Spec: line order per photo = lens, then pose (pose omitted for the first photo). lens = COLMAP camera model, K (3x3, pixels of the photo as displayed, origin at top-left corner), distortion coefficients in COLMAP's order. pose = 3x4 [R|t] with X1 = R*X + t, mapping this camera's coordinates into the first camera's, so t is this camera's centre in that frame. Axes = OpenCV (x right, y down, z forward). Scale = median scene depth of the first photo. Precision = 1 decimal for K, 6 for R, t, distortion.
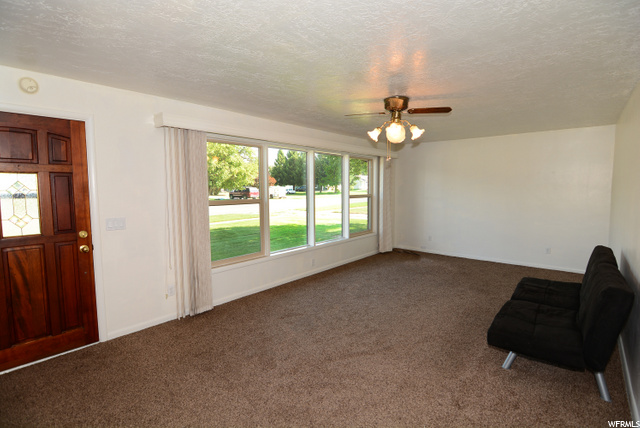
lens RADIAL K [[314.2, 0, 314.7], [0, 314.2, 211.6], [0, 0, 1]] dist [-0.021461, -0.000338]
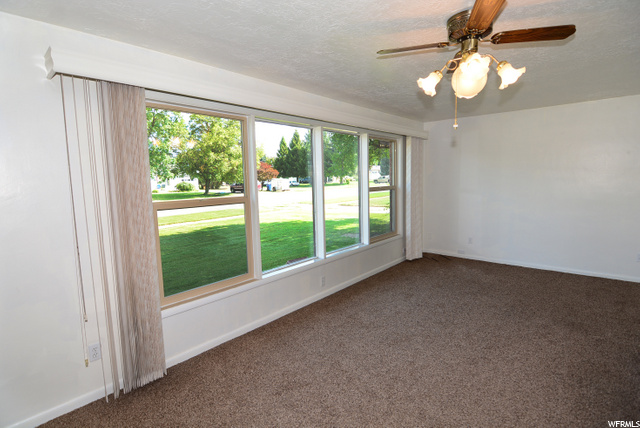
lens RADIAL K [[314.2, 0, 314.7], [0, 314.2, 211.6], [0, 0, 1]] dist [-0.021461, -0.000338]
pose [[0.999720, -0.018135, -0.015185, -0.008811], [0.018532, 0.999479, 0.026441, -0.015133], [0.014698, -0.026715, 0.999535, 0.217341]]
